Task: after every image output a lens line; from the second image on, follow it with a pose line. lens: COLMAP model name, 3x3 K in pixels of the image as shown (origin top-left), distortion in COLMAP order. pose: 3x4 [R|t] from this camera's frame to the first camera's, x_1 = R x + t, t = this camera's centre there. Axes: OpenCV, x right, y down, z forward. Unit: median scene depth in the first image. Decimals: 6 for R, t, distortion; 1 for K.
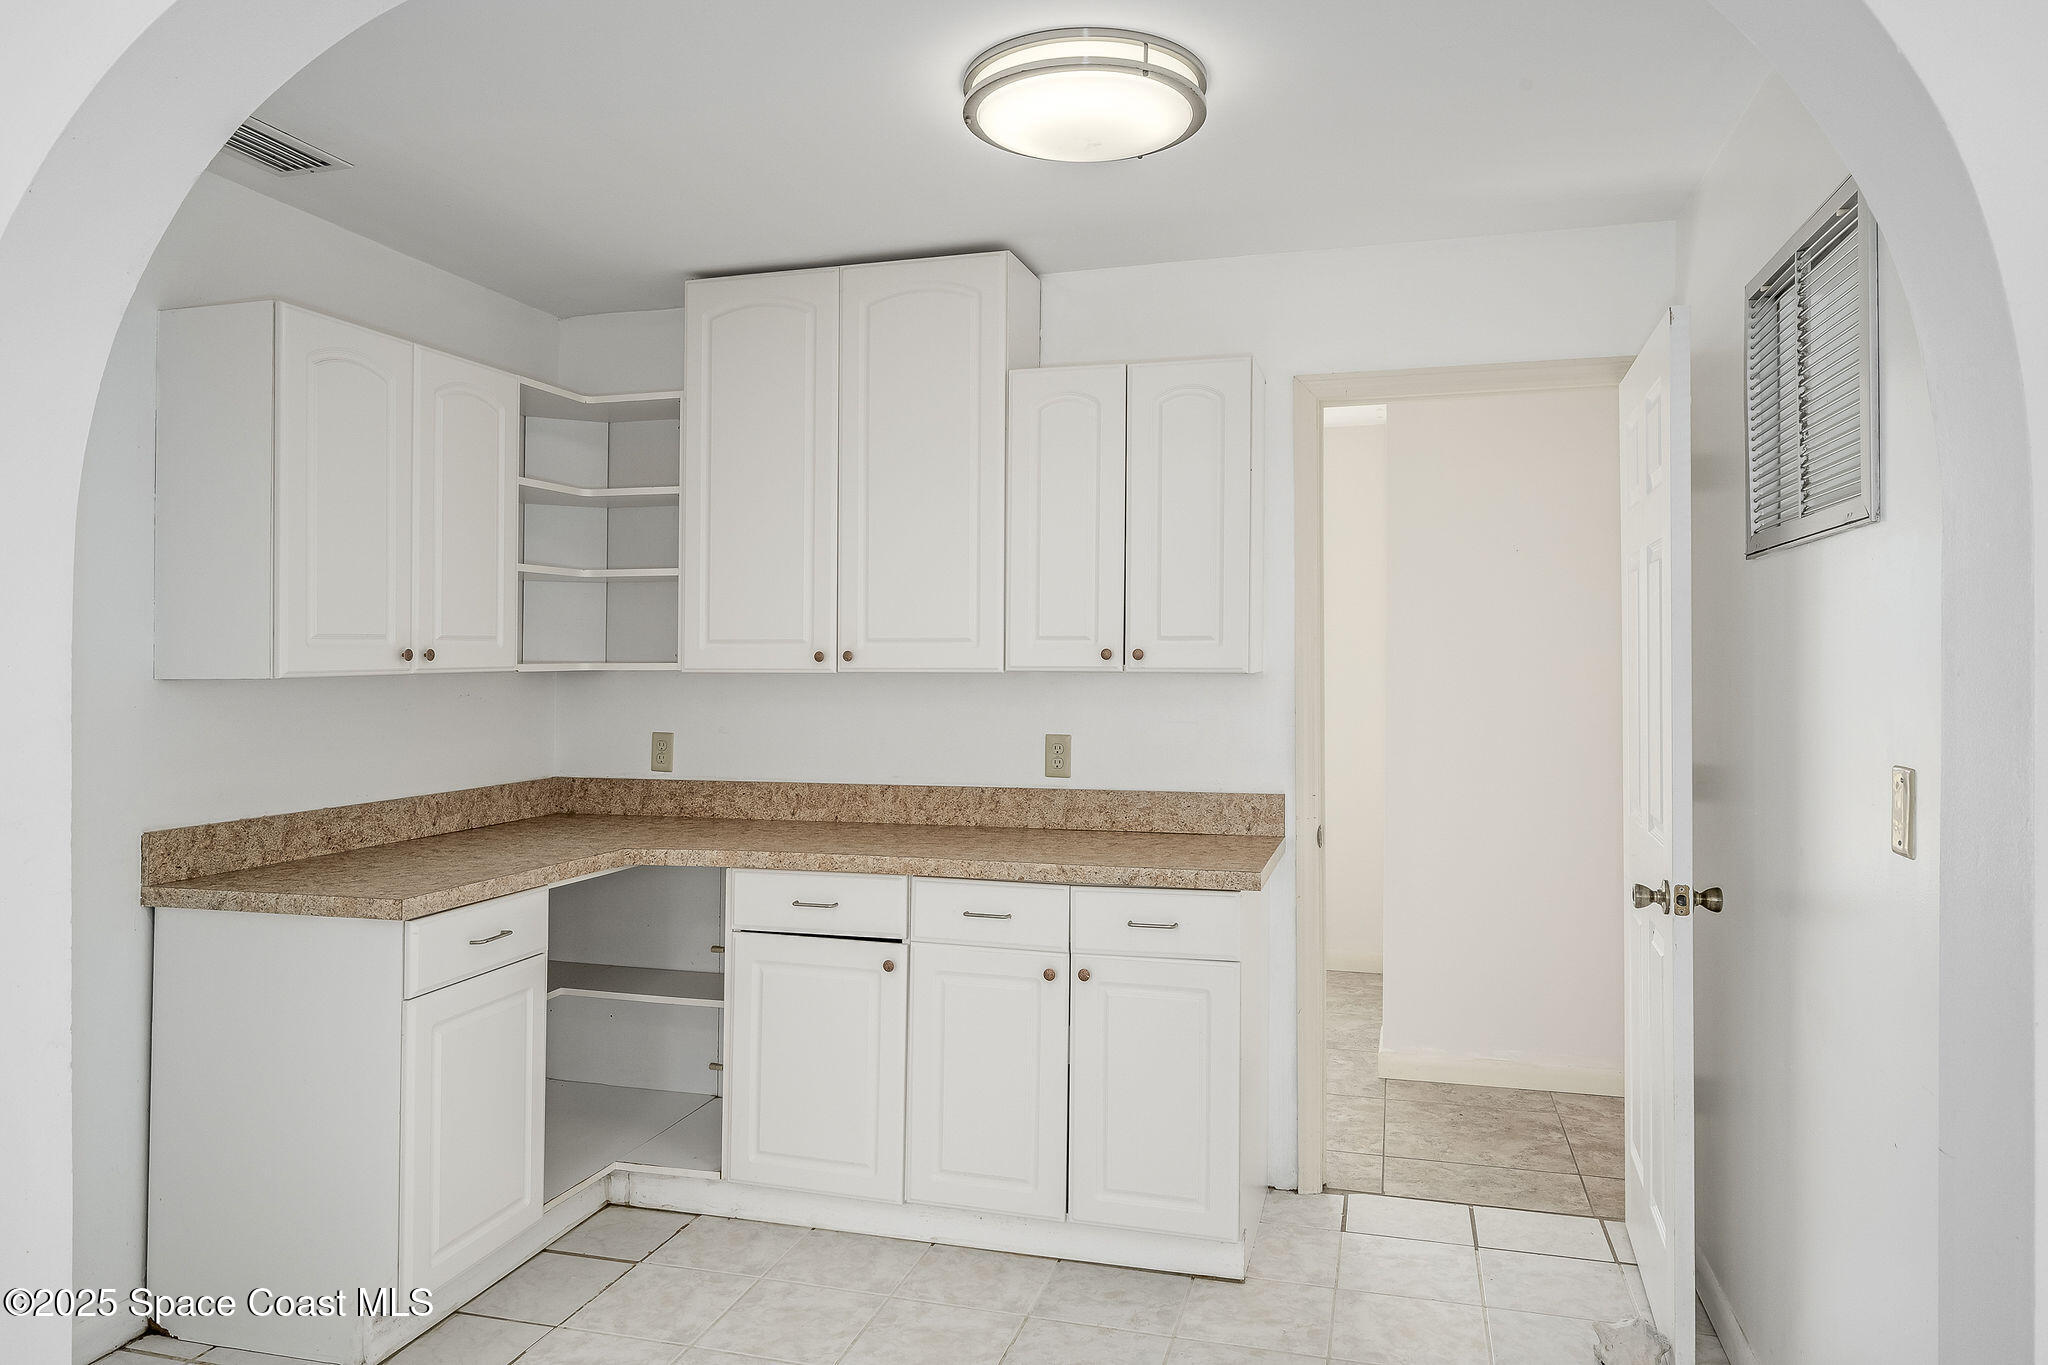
lens RADIAL K [[1333.3, 0, 1016.8], [0, 1333.3, 632.7], [0, 0, 1]] dist [-0.000424, -0.000169]
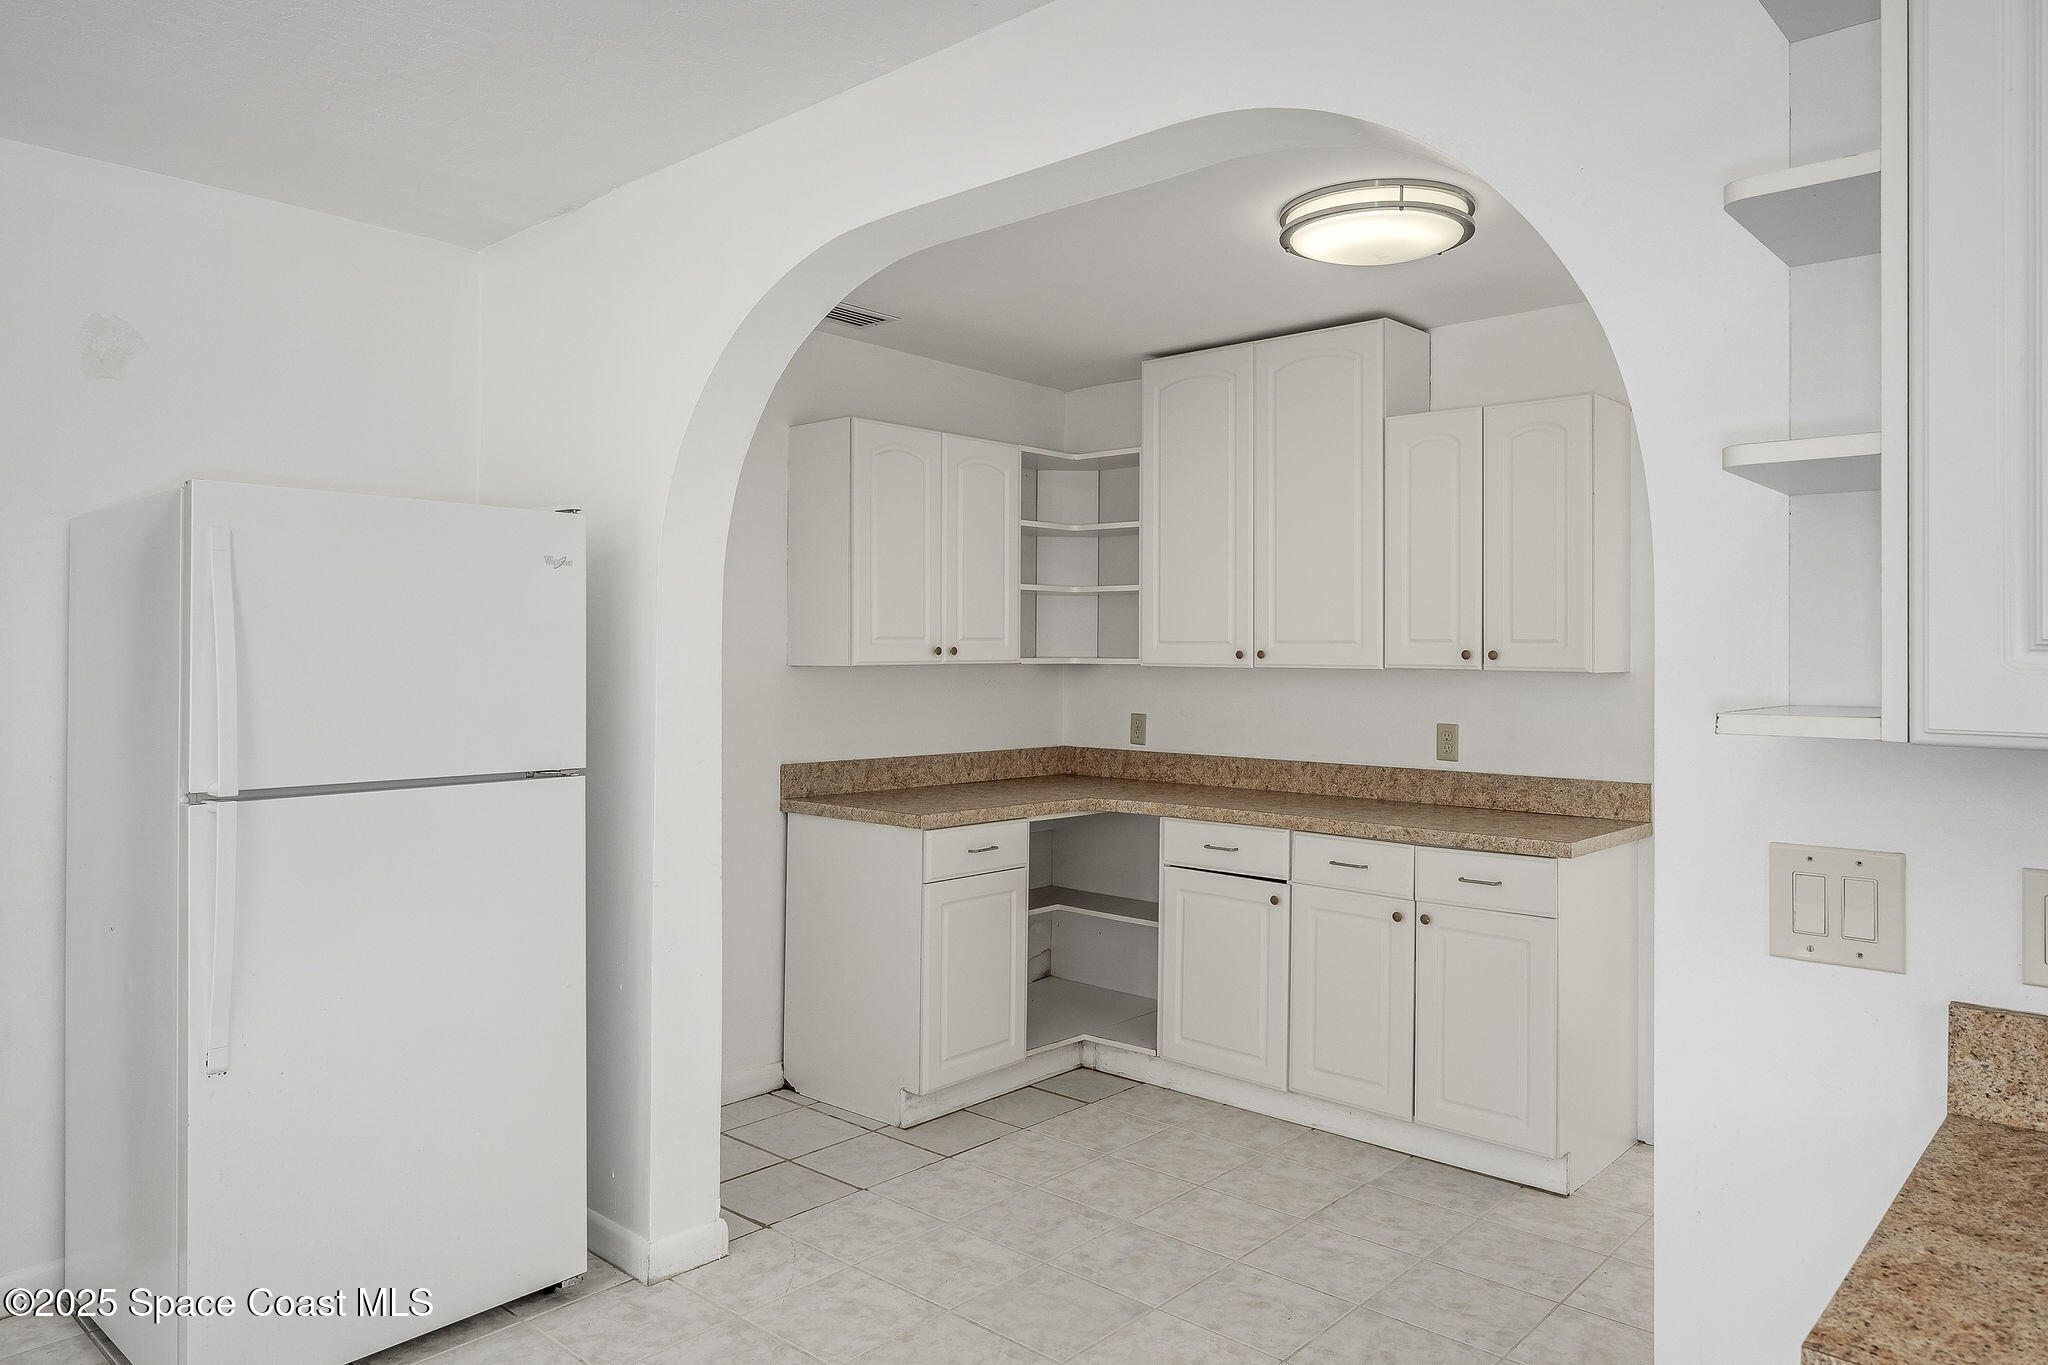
lens RADIAL K [[1333.3, 0, 1016.8], [0, 1333.3, 632.7], [0, 0, 1]] dist [-0.000424, -0.000169]
pose [[0.899157, 0.001831, -0.437623, 0.223522], [-0.000923, 0.999997, 0.002286, -0.005674], [0.437625, -0.001651, 0.899156, -0.227801]]
